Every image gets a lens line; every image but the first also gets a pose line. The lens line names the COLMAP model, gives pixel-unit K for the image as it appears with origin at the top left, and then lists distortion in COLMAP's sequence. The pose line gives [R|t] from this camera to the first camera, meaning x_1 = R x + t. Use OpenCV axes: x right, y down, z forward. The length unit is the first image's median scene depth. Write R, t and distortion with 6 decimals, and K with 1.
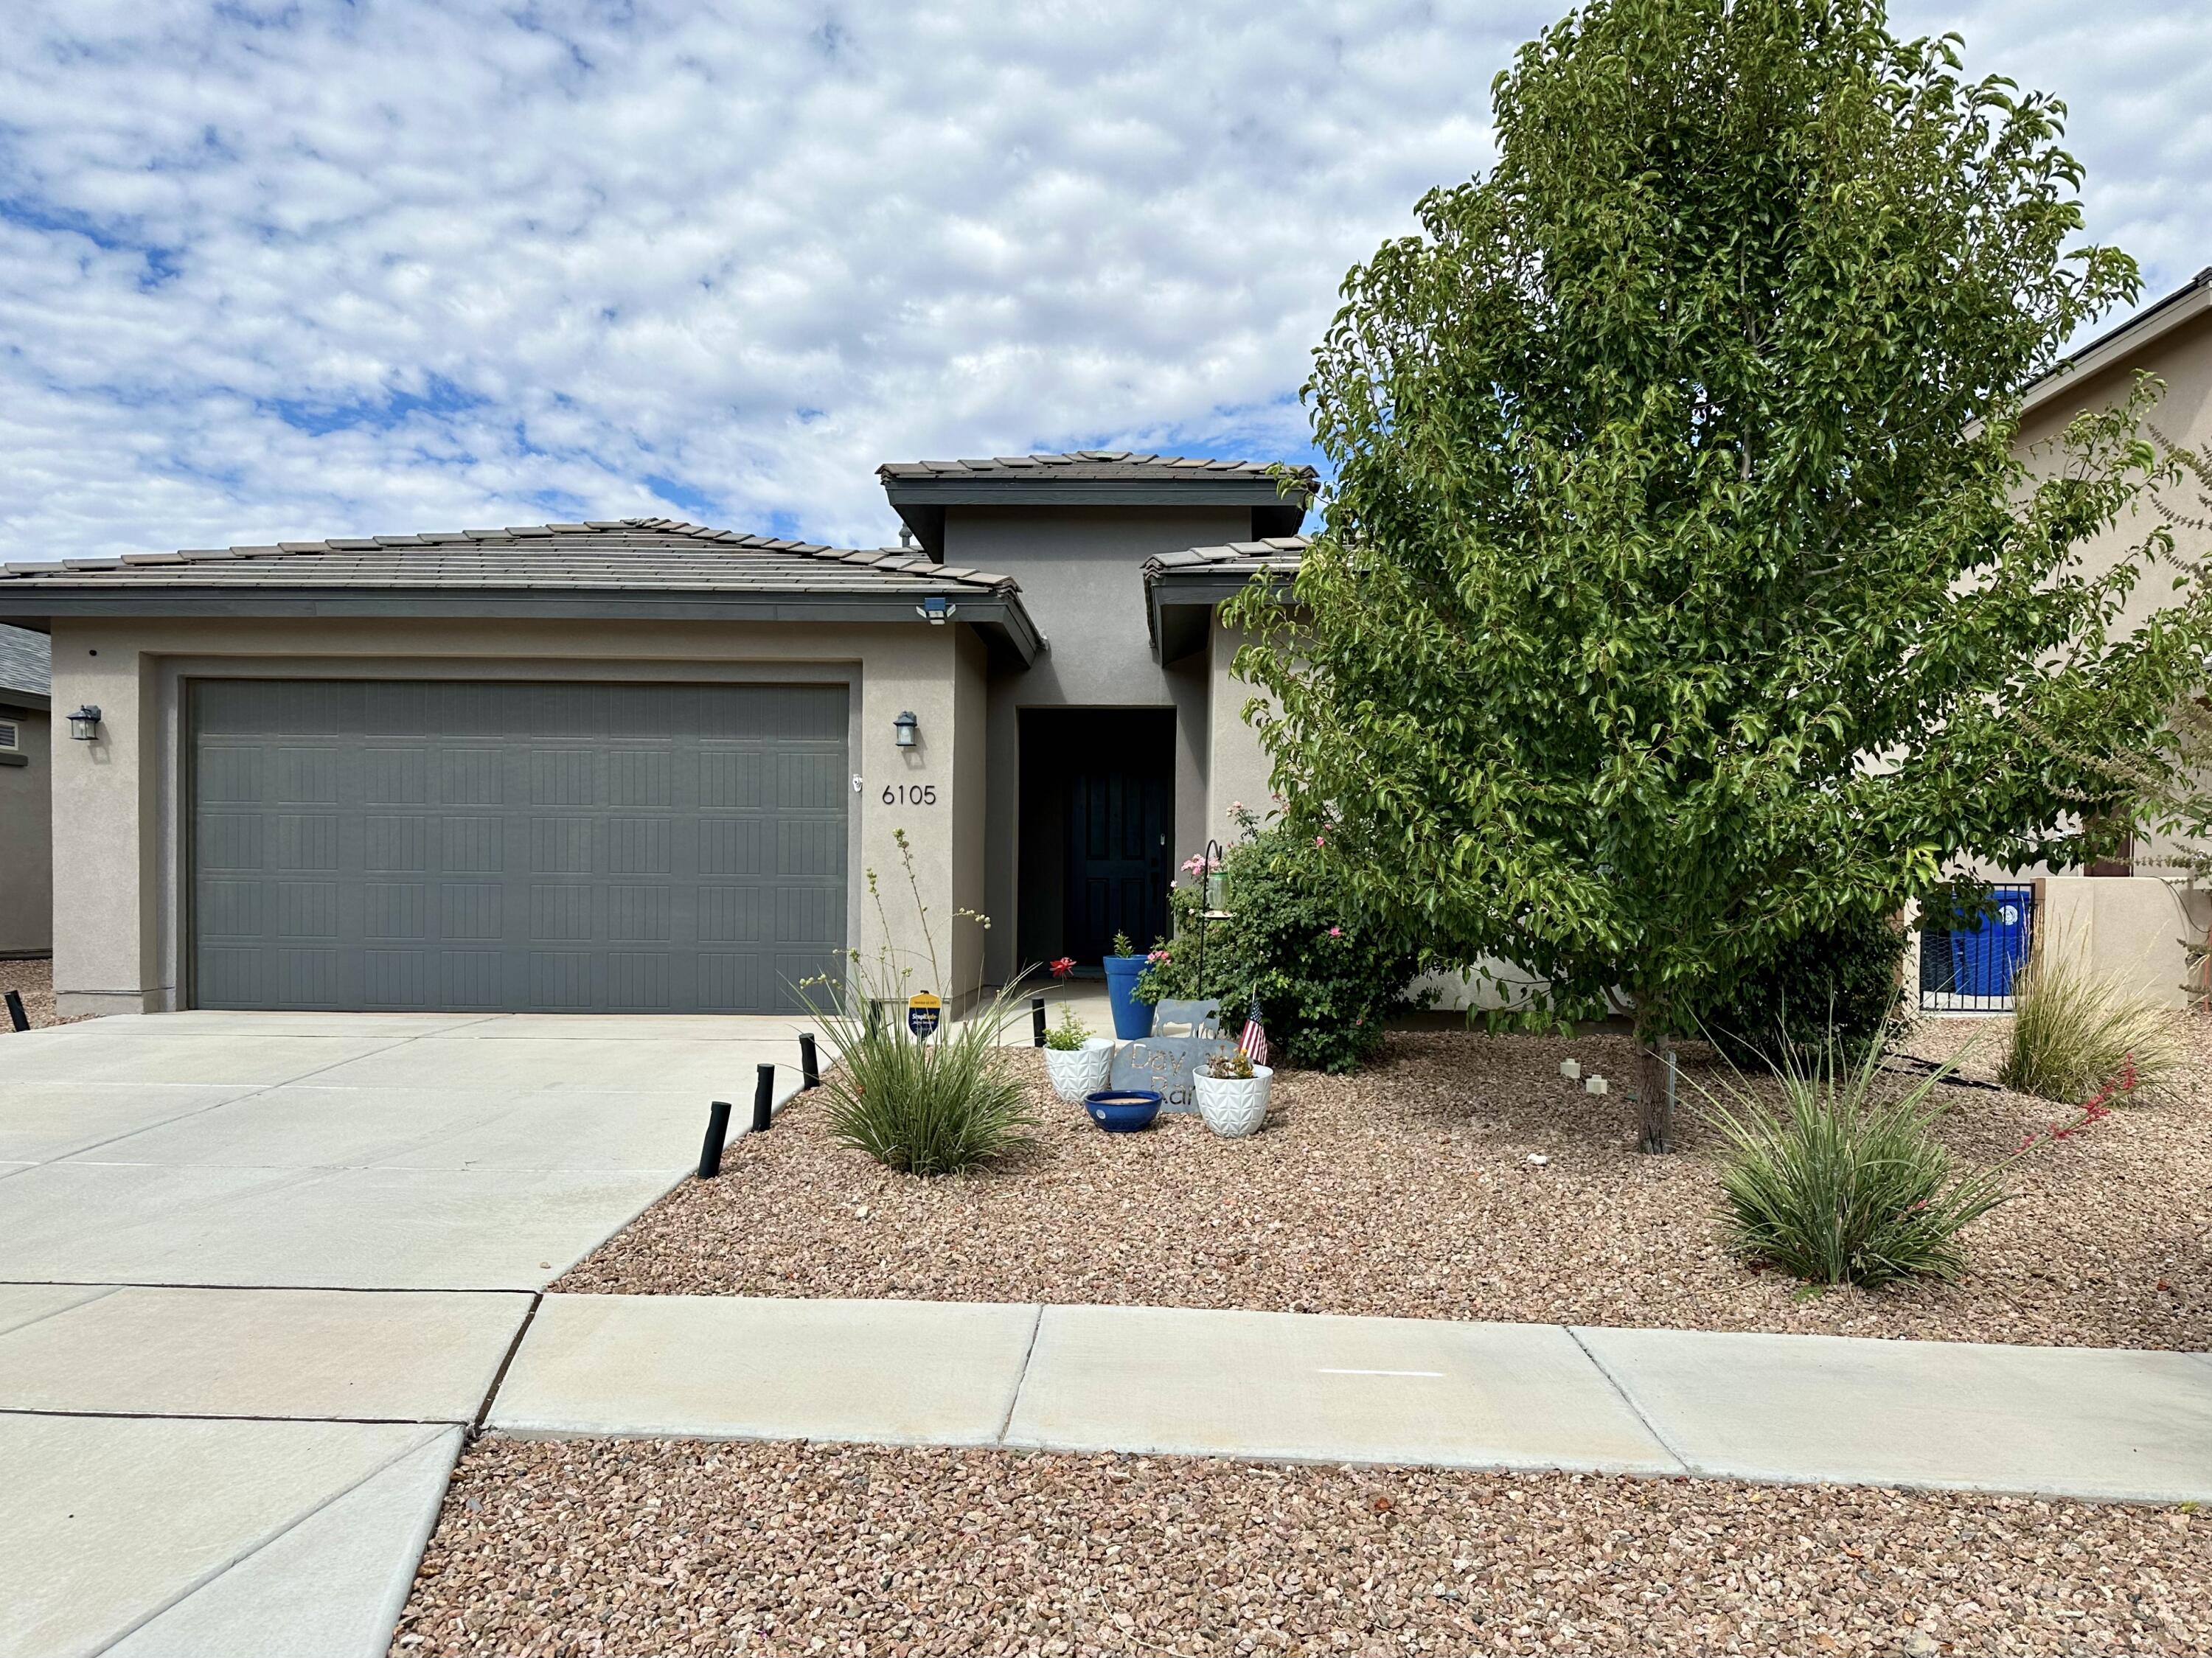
lens RADIAL K [[1595.1, 0, 1117.3], [0, 1595.1, 922.7], [0, 0, 1]] dist [0.063148, -0.090962]
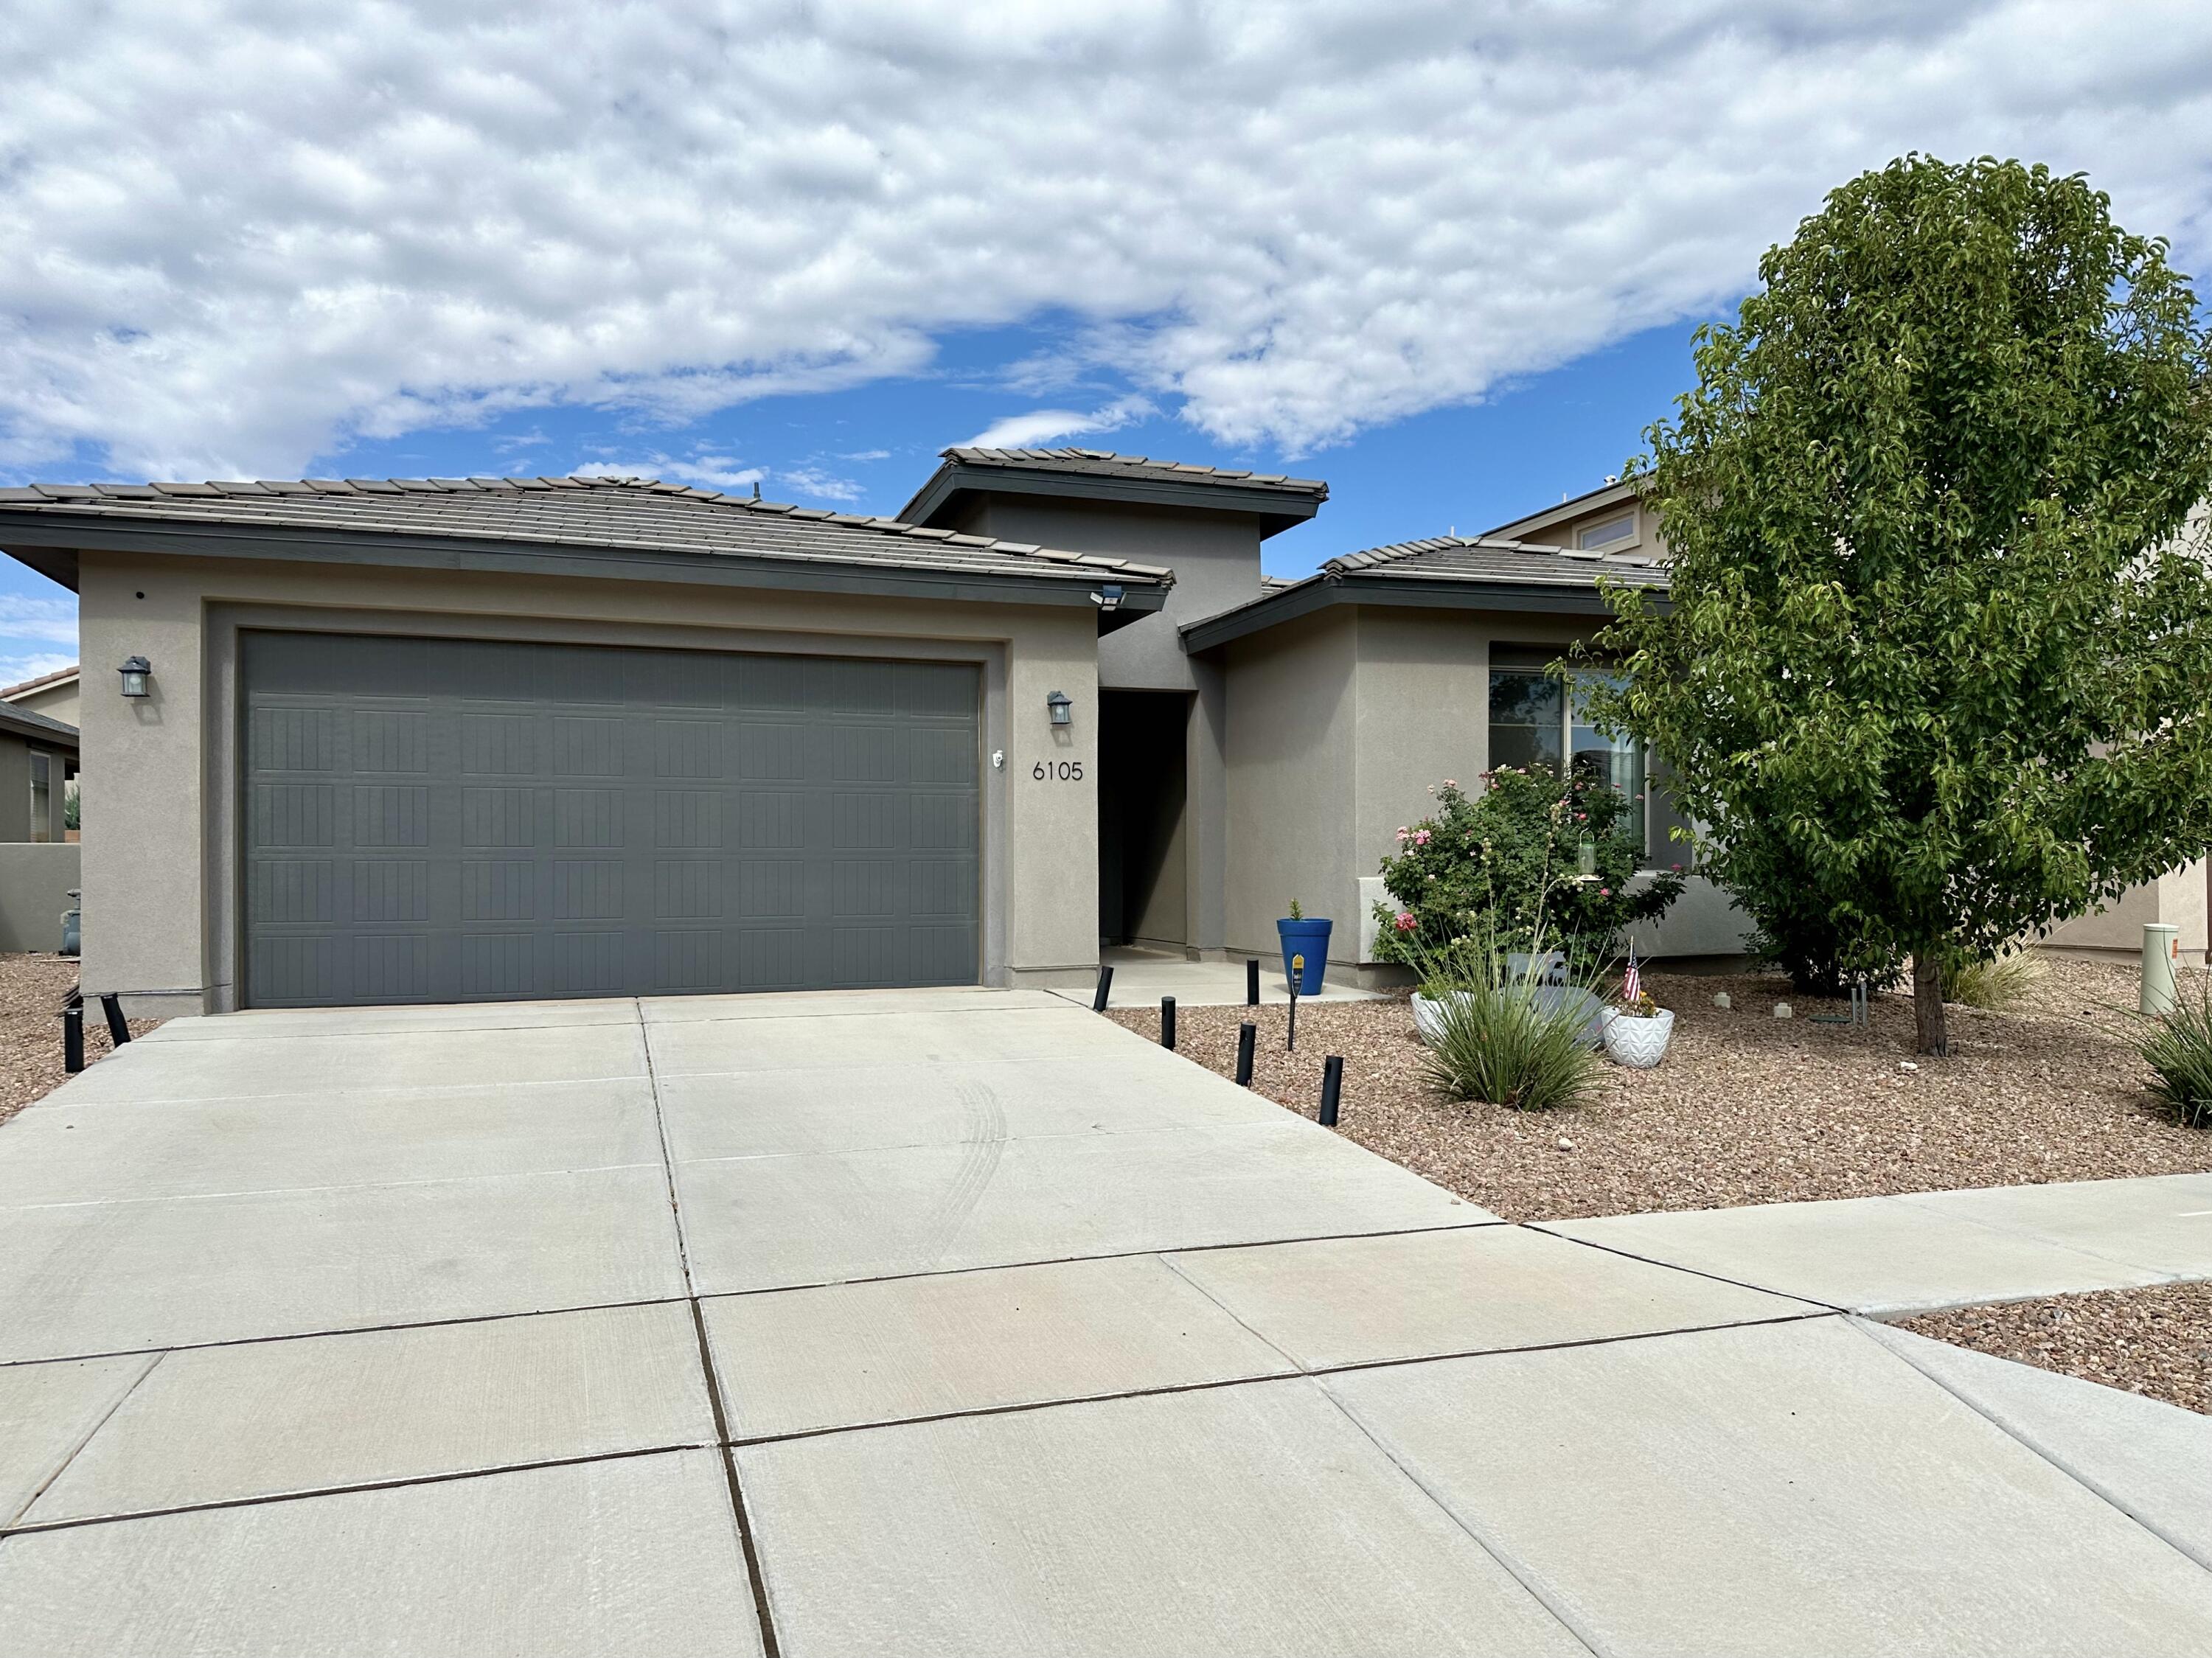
lens RADIAL K [[1558.6, 0, 1113.0], [0, 1558.6, 838.5], [0, 0, 1]] dist [0.090997, -0.125910]
pose [[0.932990, -0.005519, 0.359860, -0.614505], [0.018526, 0.999293, -0.032706, -0.002334], [-0.359425, 0.037181, 0.932433, 0.051460]]
